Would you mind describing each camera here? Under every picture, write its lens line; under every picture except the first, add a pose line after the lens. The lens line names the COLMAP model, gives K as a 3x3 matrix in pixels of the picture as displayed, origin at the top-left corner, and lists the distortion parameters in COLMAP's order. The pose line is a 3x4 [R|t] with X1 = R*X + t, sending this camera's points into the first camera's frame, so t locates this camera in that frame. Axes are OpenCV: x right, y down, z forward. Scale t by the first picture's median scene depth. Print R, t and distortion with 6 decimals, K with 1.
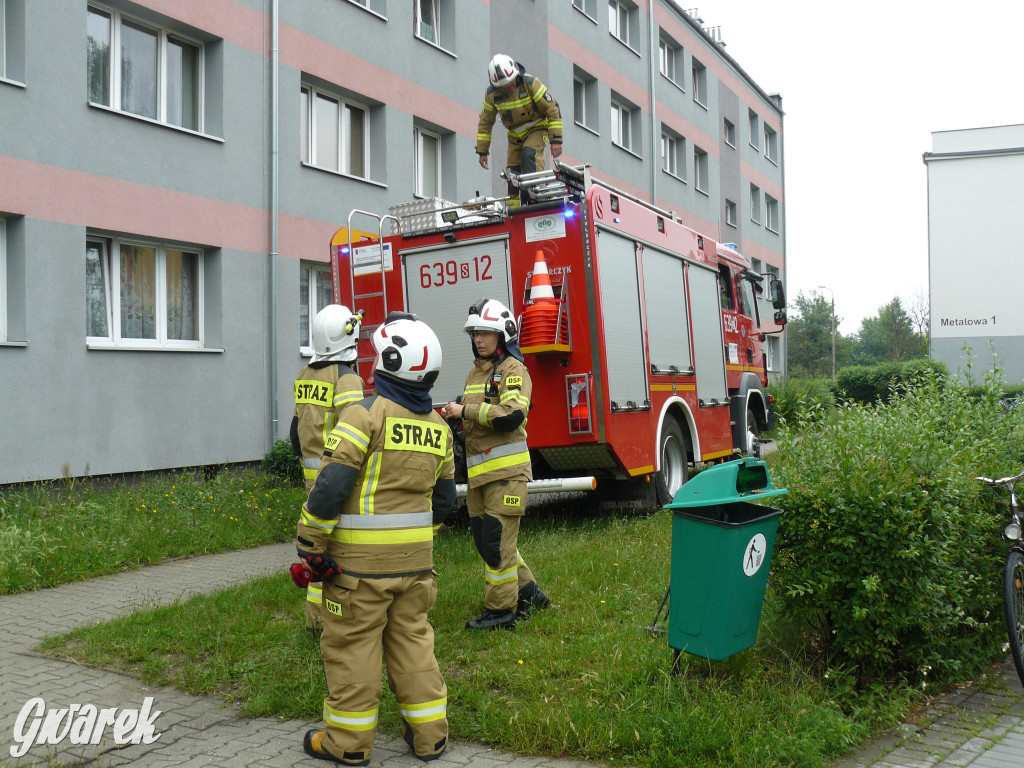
lens RADIAL K [[1096.0, 0, 512.0], [0, 1096.0, 403.1], [0, 0, 1]] dist [-0.210759, 0.276770]
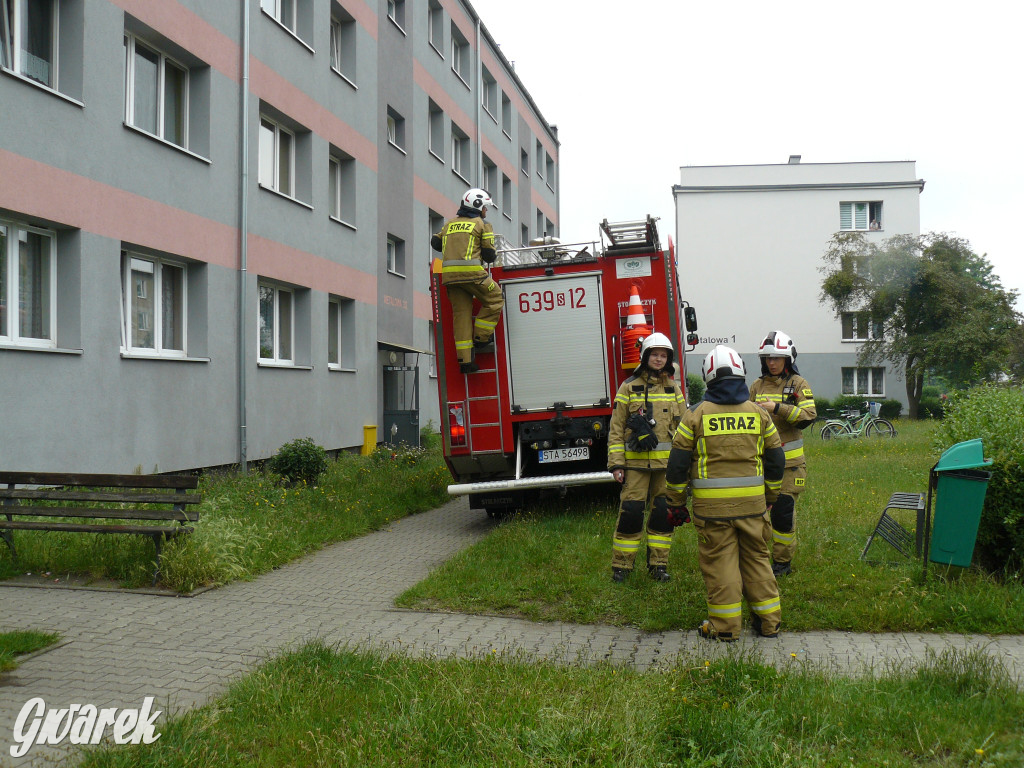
lens RADIAL K [[1096.0, 0, 512.0], [0, 1096.0, 403.1], [0, 0, 1]] dist [-0.210759, 0.276770]
pose [[0.961220, 0.002689, 0.275770, -0.348638], [0.000192, 0.999946, -0.010417, 0.005701], [-0.275783, 0.010066, 0.961167, -0.125454]]
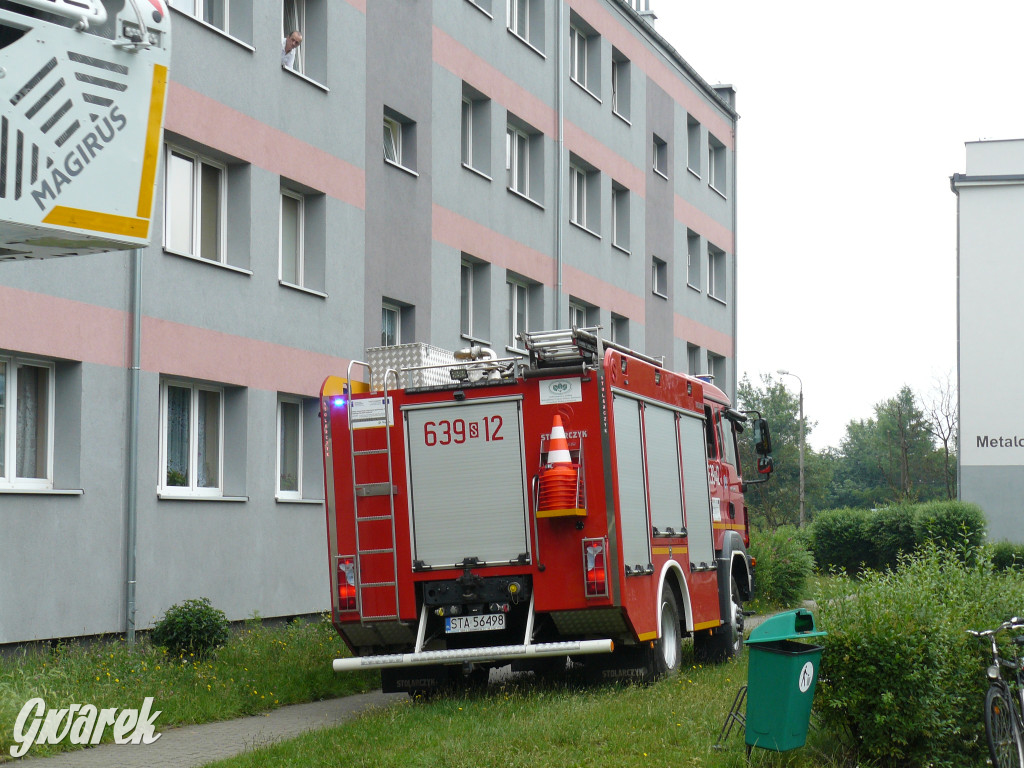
lens RADIAL K [[2014.5, 0, 492.4], [0, 2014.5, 398.8], [0, 0, 1]] dist [0.023818, 0.542774]
pose [[0.989760, 0.023982, 0.140712, -0.228538], [-0.012796, 0.996723, -0.079868, -0.003565], [-0.142166, 0.077249, 0.986824, -0.643229]]
